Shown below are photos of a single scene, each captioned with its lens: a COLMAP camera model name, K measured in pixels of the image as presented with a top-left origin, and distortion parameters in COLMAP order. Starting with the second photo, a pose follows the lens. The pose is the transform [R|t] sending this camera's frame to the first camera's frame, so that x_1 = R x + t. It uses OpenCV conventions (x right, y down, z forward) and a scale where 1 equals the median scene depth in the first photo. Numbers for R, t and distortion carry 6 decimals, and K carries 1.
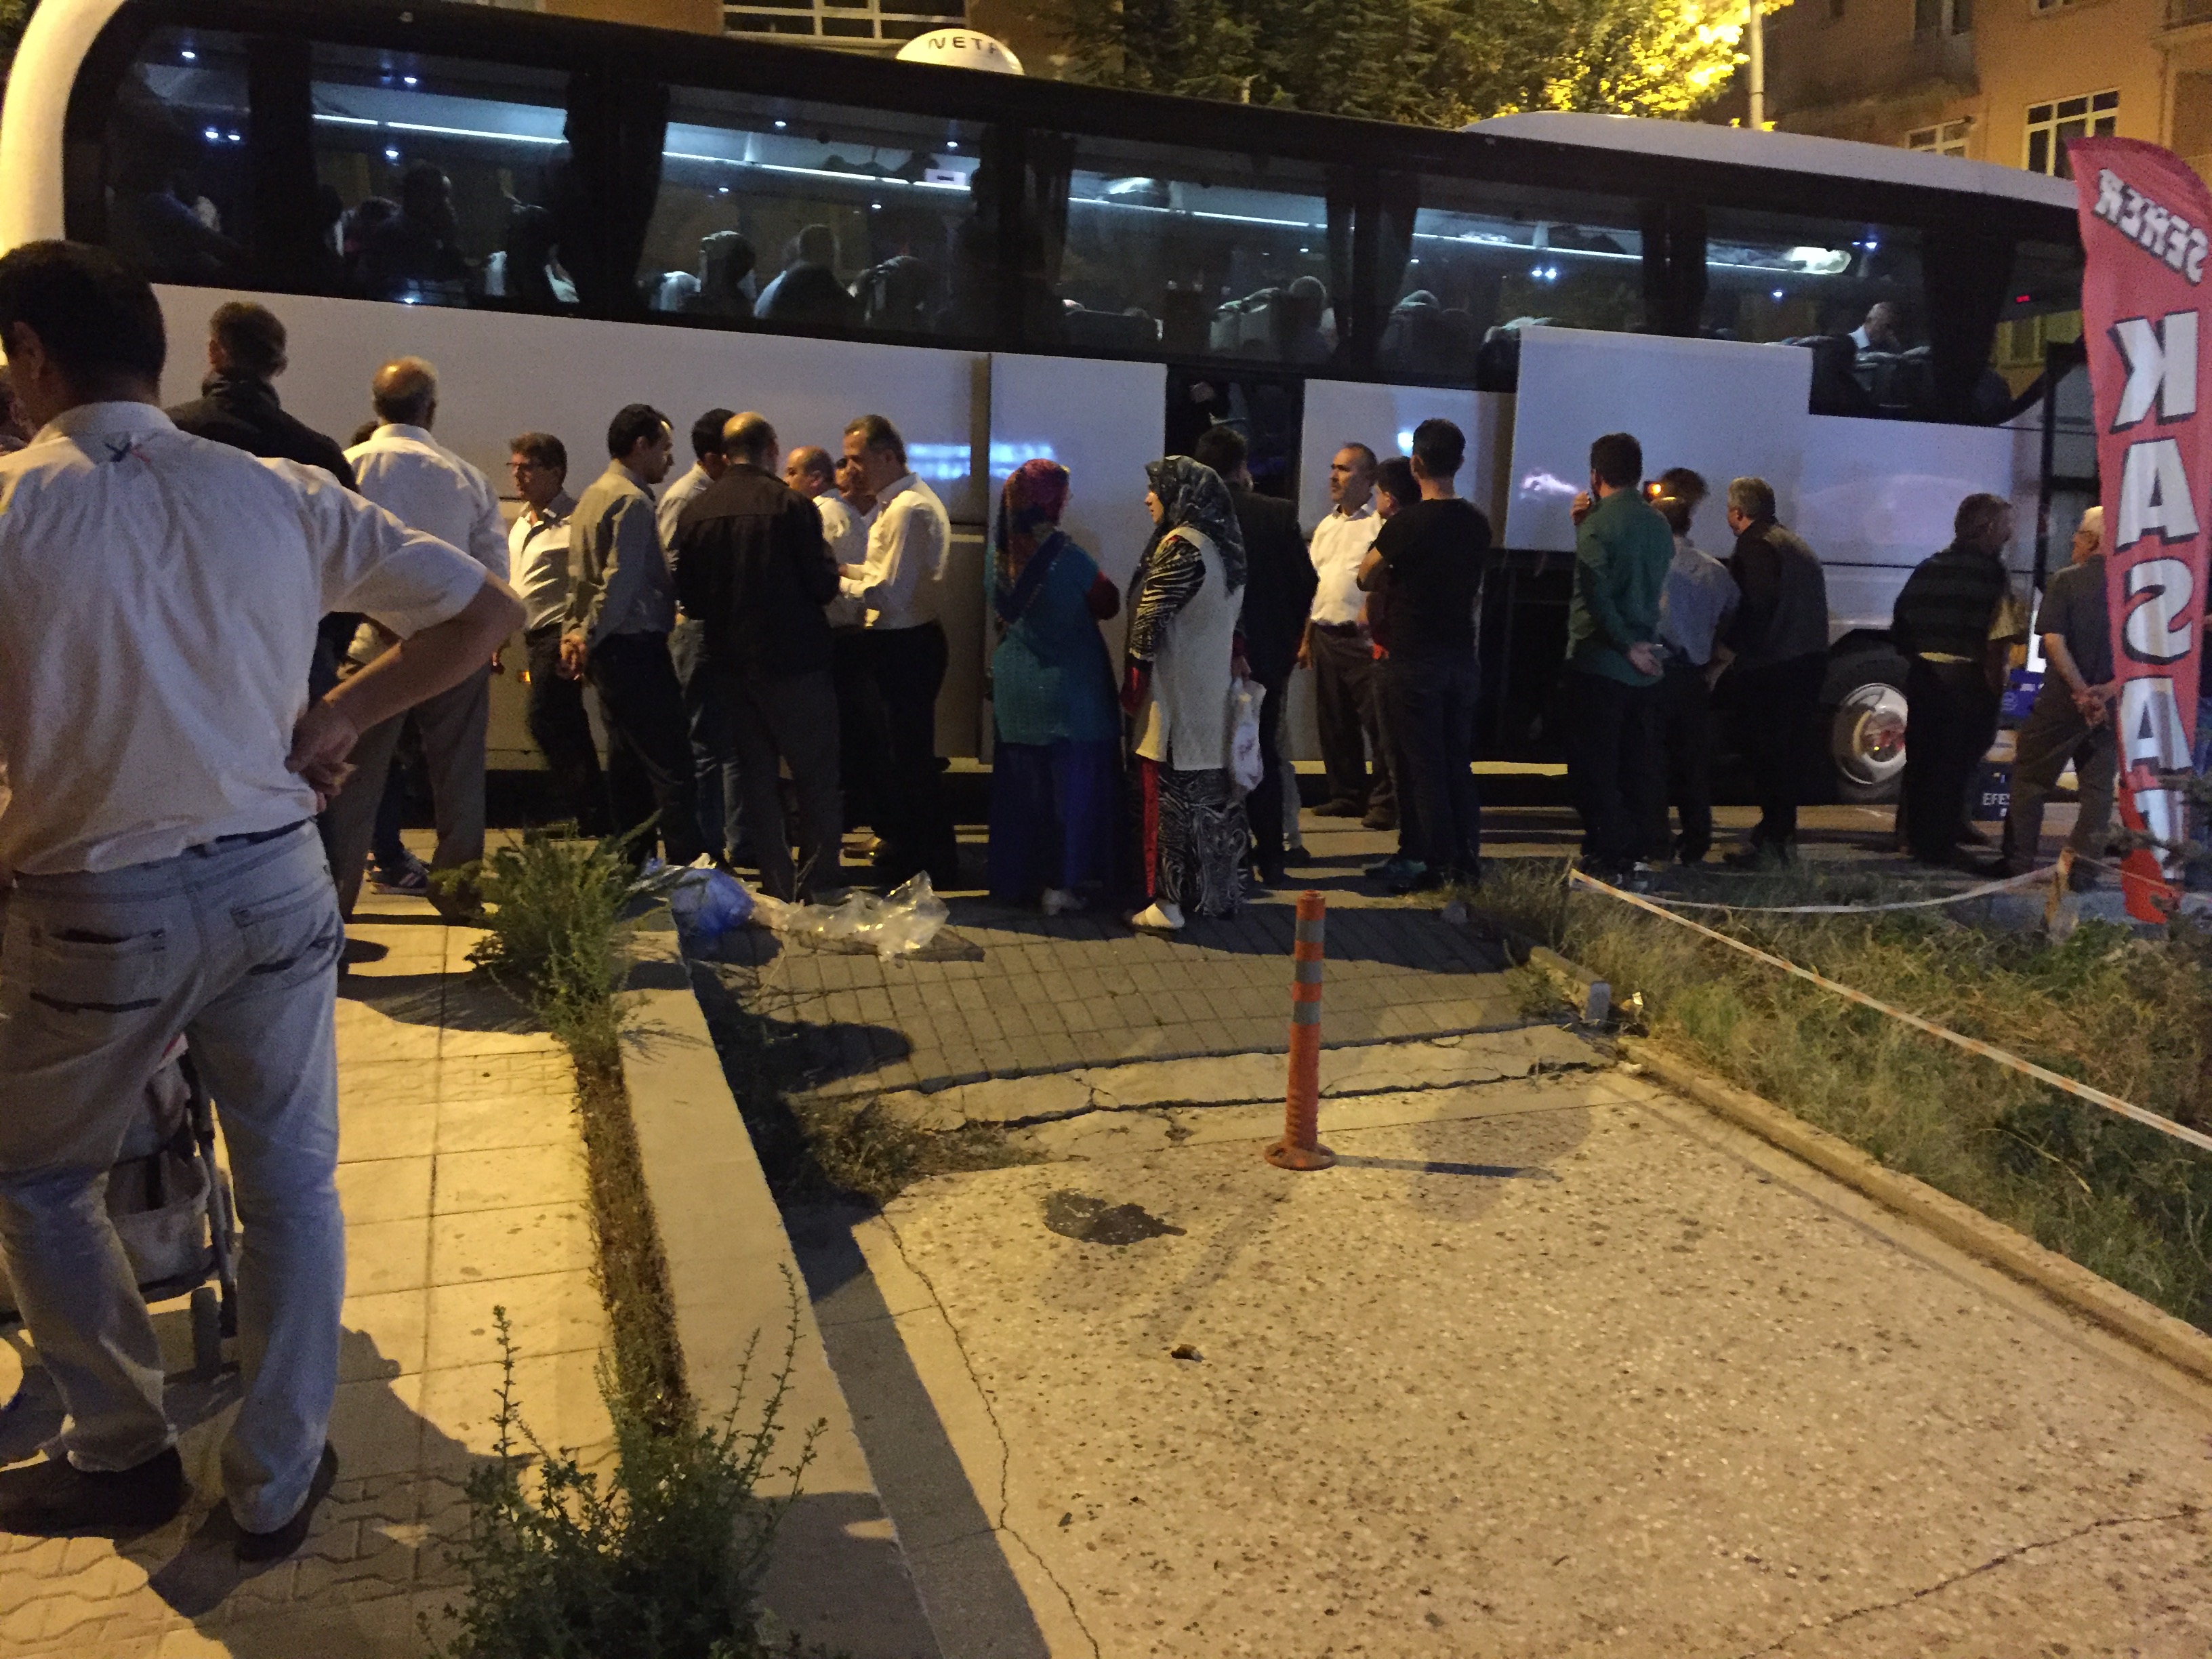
lens RADIAL K [[1875.6, 0, 1103.8], [0, 1875.6, 838.5], [0, 0, 1]] dist [0.068654, -0.085213]
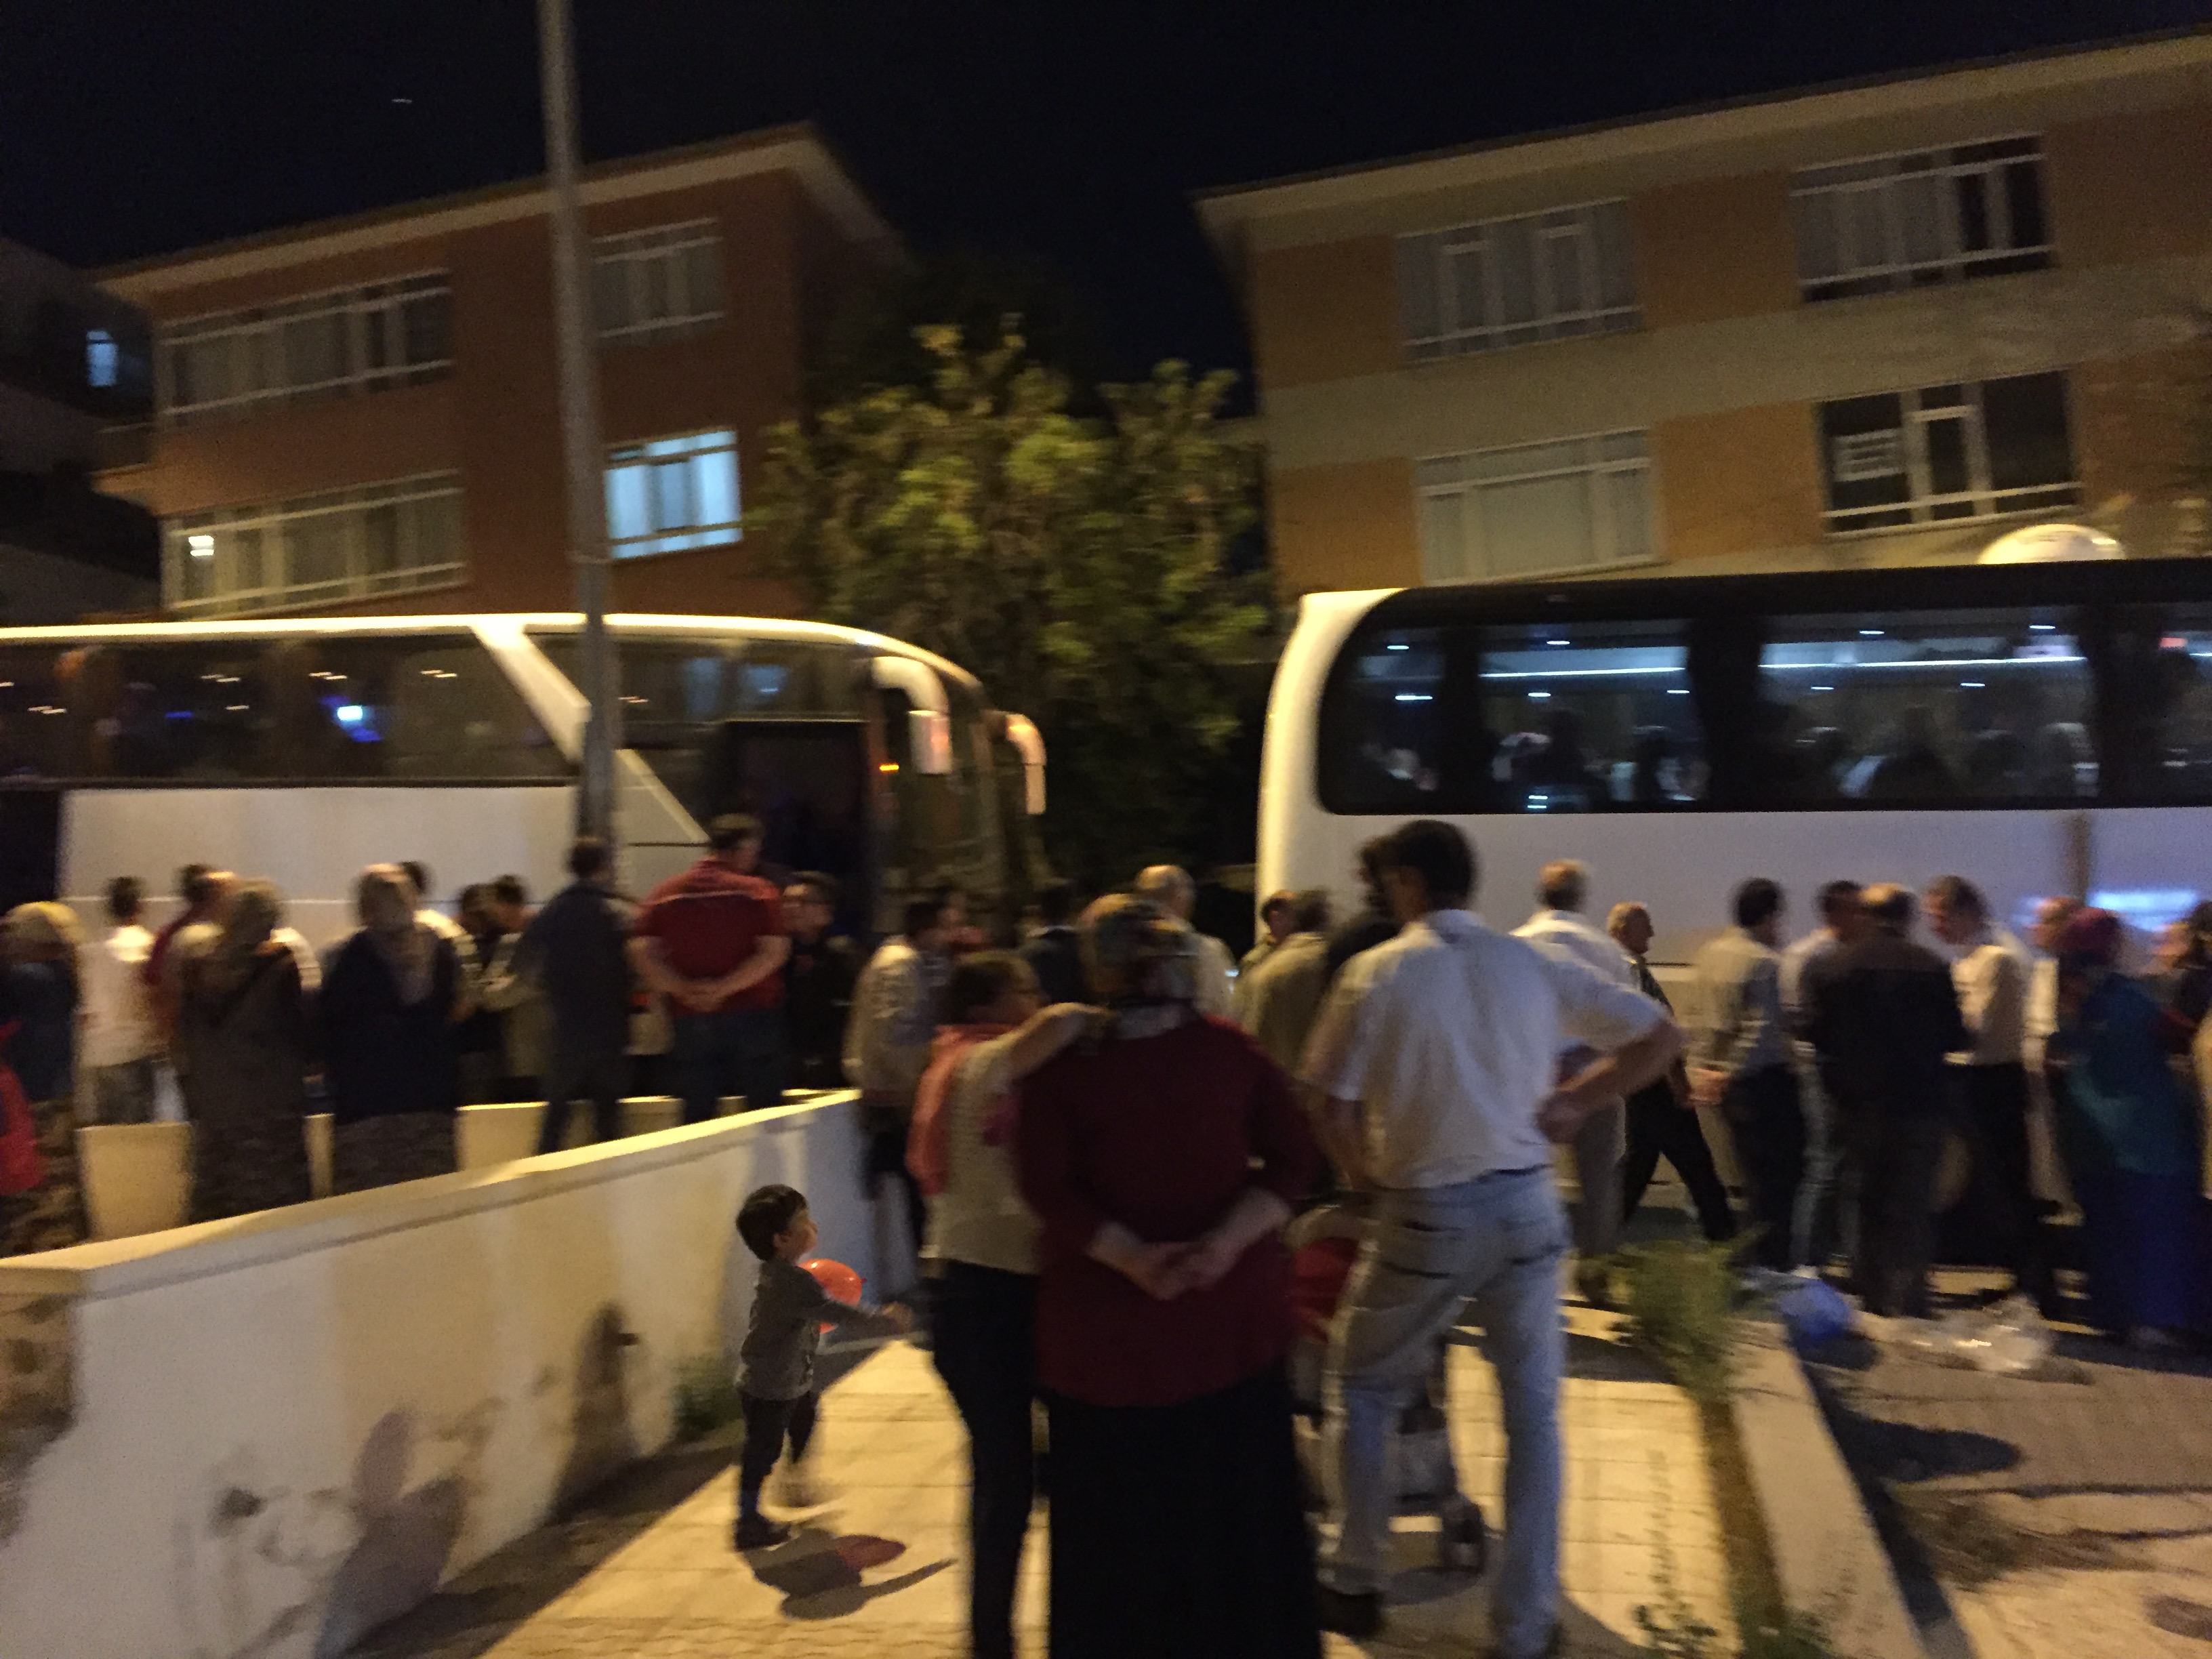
lens RADIAL K [[1875.6, 0, 1081.7], [0, 1875.6, 907.4], [0, 0, 1]] dist [0.068654, -0.085213]
pose [[0.839440, -0.053207, -0.540841, 0.053040], [-0.059684, 0.980150, -0.189062, 0.041549], [0.540164, 0.190986, 0.819602, -0.229806]]
